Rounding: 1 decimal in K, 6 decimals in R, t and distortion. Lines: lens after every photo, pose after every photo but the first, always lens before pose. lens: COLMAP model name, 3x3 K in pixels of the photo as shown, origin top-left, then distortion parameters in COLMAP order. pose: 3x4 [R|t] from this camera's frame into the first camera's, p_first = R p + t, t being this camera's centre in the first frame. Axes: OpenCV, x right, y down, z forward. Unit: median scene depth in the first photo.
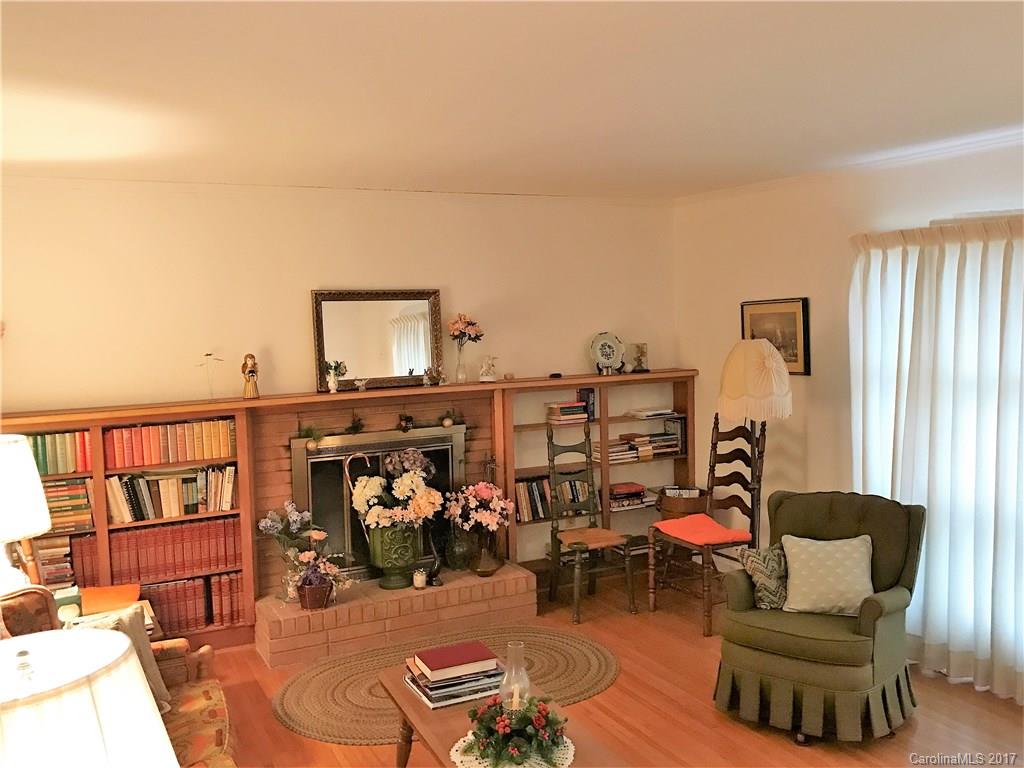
lens RADIAL K [[897.5, 0, 512.0], [0, 897.5, 384.0], [0, 0, 1]] dist [0.124670, -0.275740]
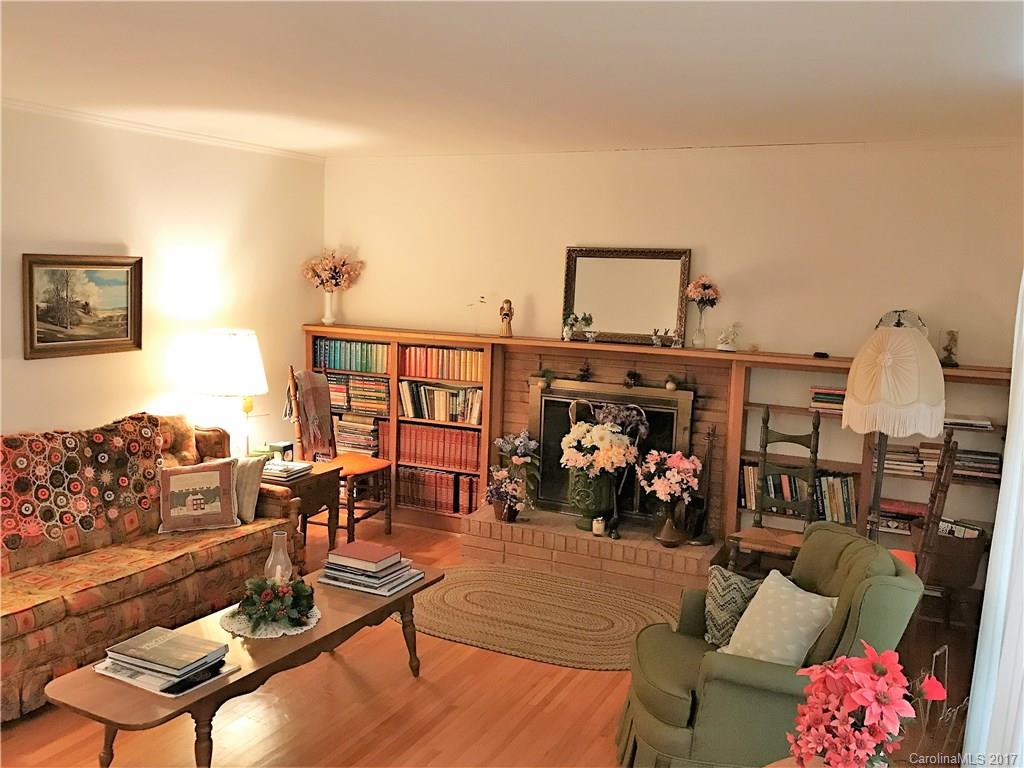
lens RADIAL K [[897.5, 0, 512.0], [0, 897.5, 384.0], [0, 0, 1]] dist [0.124670, -0.275740]
pose [[0.613634, 0.146306, -0.775917, 0.613095], [-0.114268, 0.988793, 0.096077, -0.035564], [0.781279, 0.029706, 0.623475, 0.263265]]
